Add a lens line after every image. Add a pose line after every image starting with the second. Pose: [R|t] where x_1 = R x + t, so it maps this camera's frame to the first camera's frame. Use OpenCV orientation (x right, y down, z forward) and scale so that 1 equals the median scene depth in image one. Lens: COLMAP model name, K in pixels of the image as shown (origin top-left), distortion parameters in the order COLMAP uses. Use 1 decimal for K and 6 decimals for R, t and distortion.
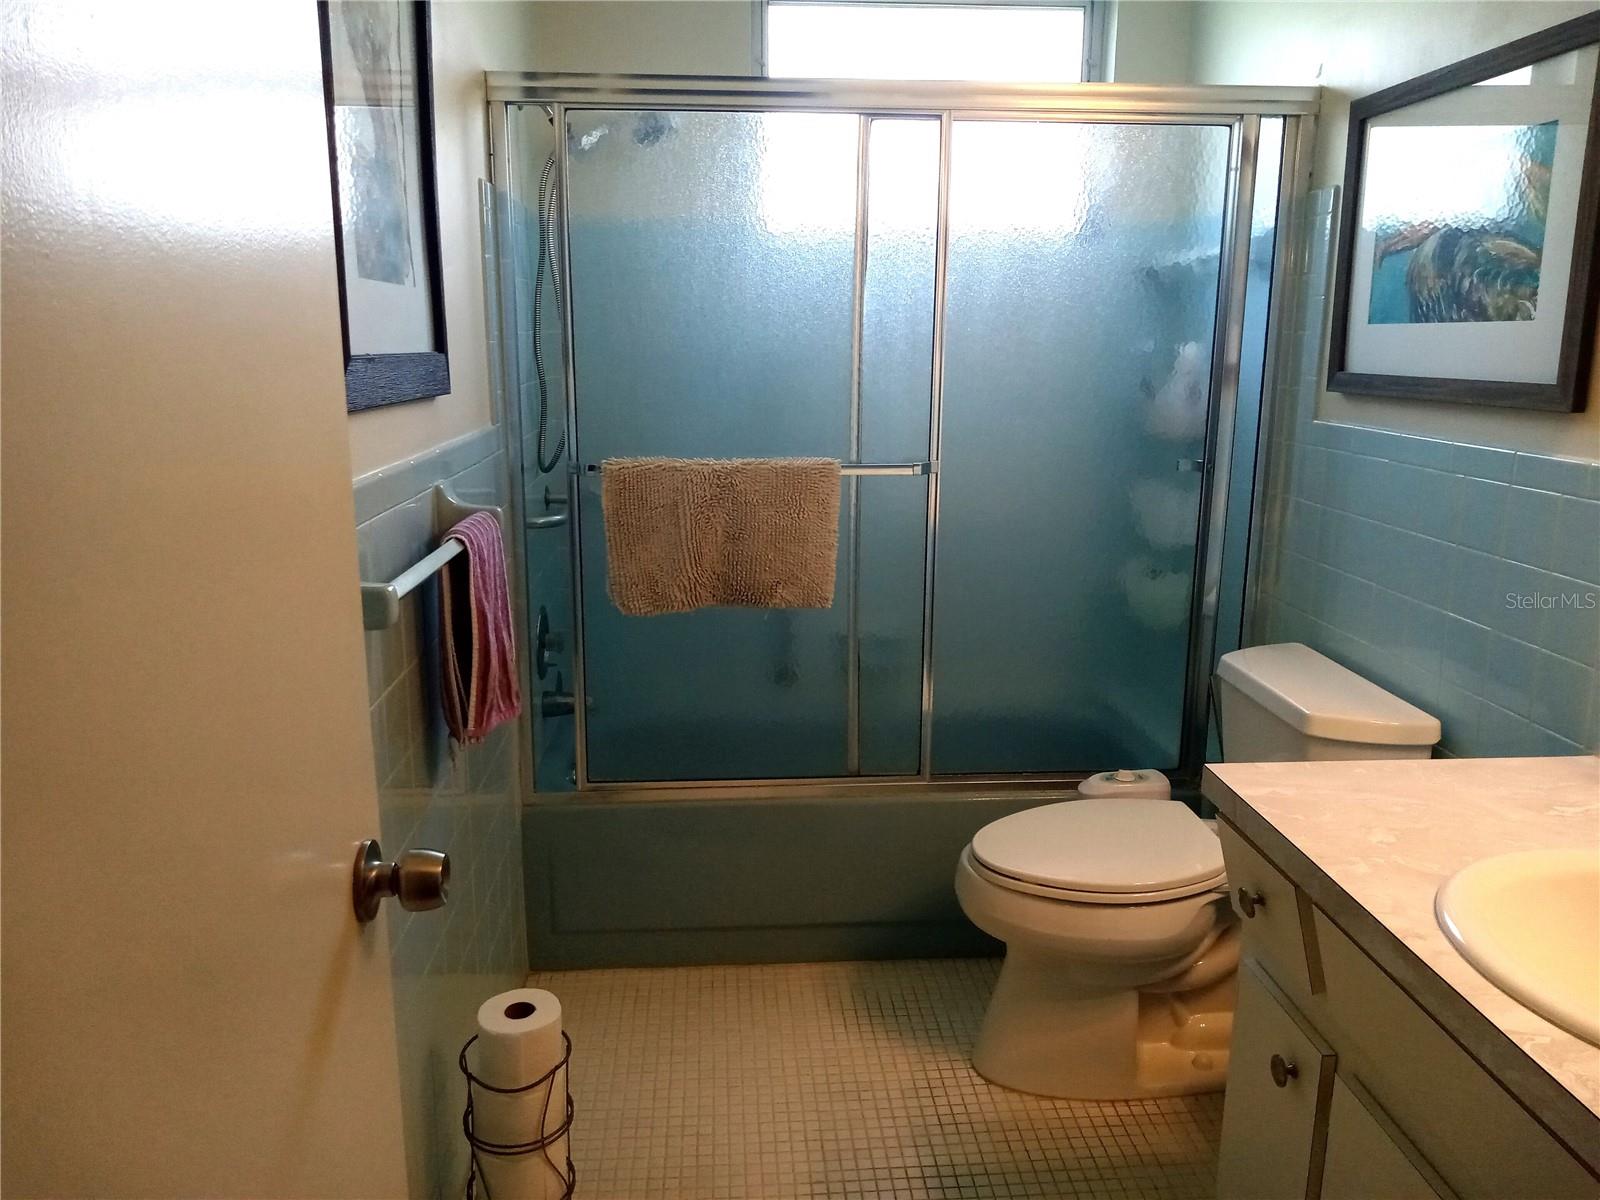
lens RADIAL K [[1202.4, 0, 800.5], [0, 1202.4, 595.7], [0, 0, 1]] dist [-0.003400, -0.000857]
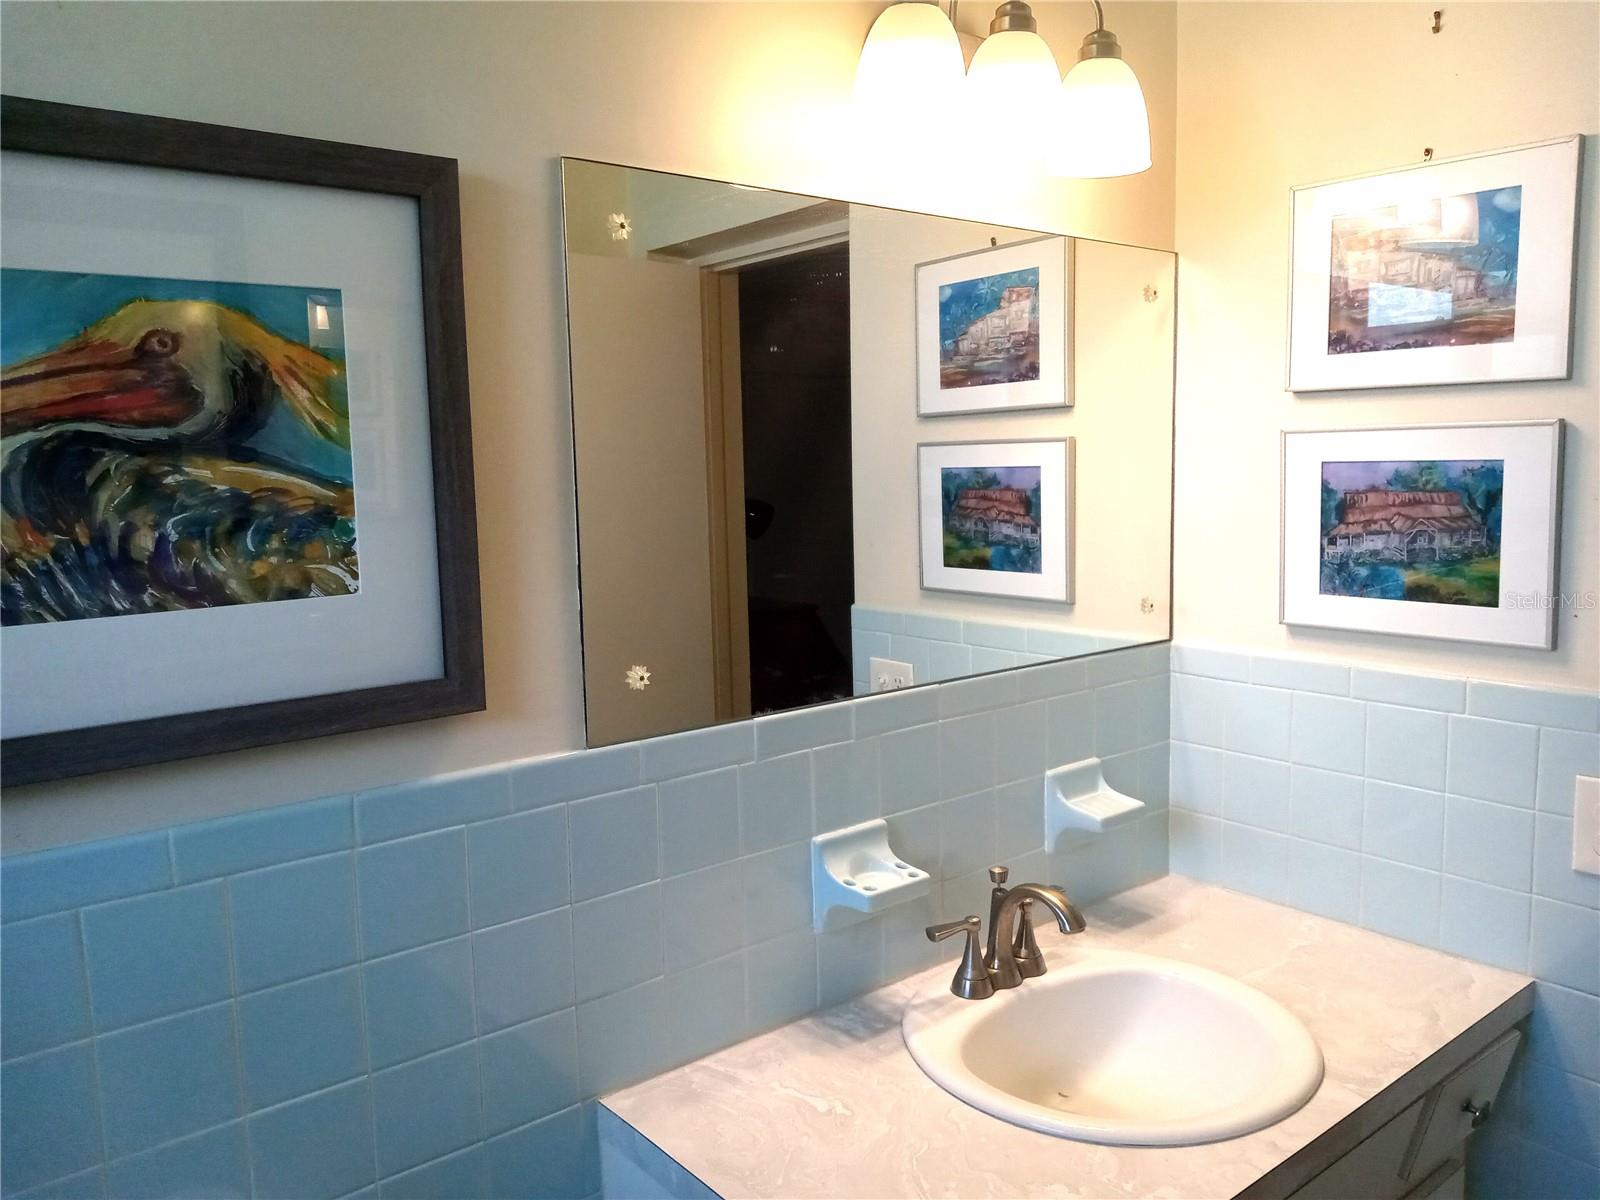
lens RADIAL K [[1207.8, 0, 799.9], [0, 1207.8, 590.8], [0, 0, 1]] dist [-0.001192, -0.009097]
pose [[-0.576850, -0.075286, 0.813373, -0.040439], [0.197811, 0.953231, 0.228520, -0.296223], [-0.792537, 0.292716, -0.534979, 1.036486]]
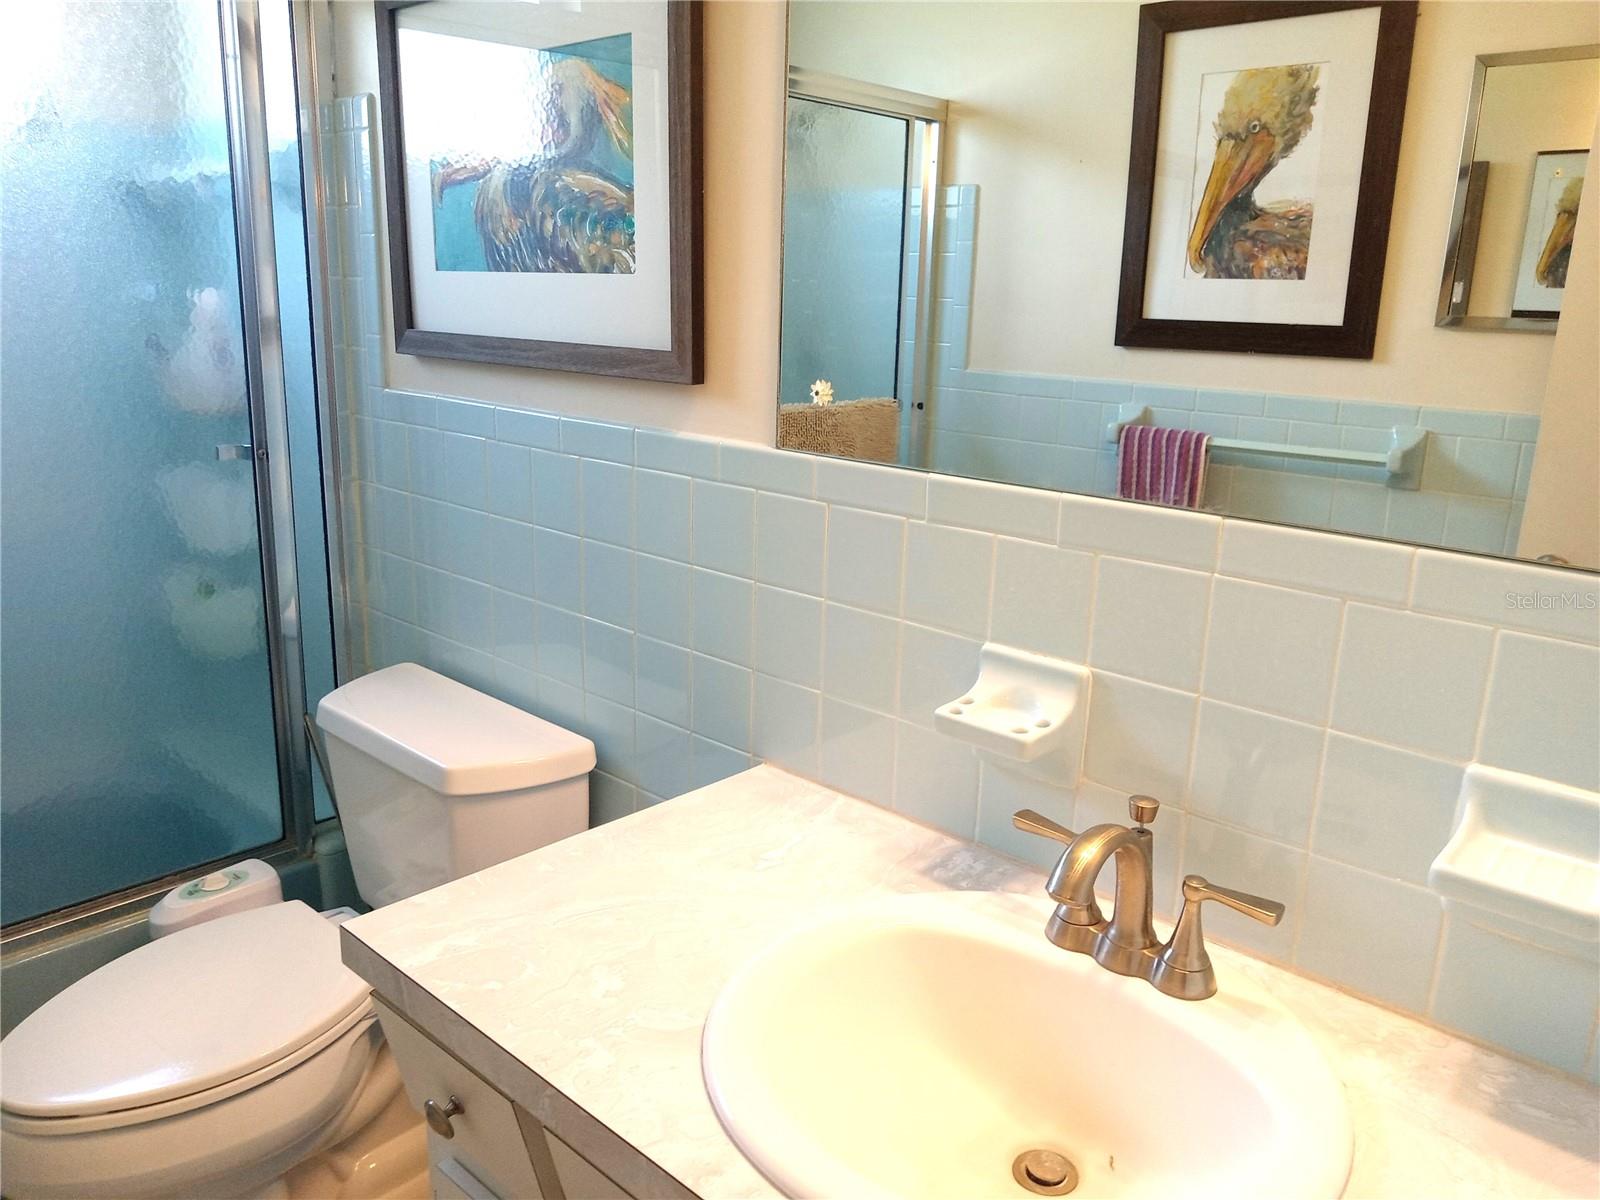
lens RADIAL K [[1189.4, 0, 803.7], [0, 1189.4, 593.7], [0, 0, 1]] dist [0.011064, -0.035654]
pose [[0.722797, -0.156075, 0.673205, 0.084690], [0.123040, 0.987662, 0.096875, -0.064840], [-0.680019, 0.012810, 0.733082, 0.271755]]
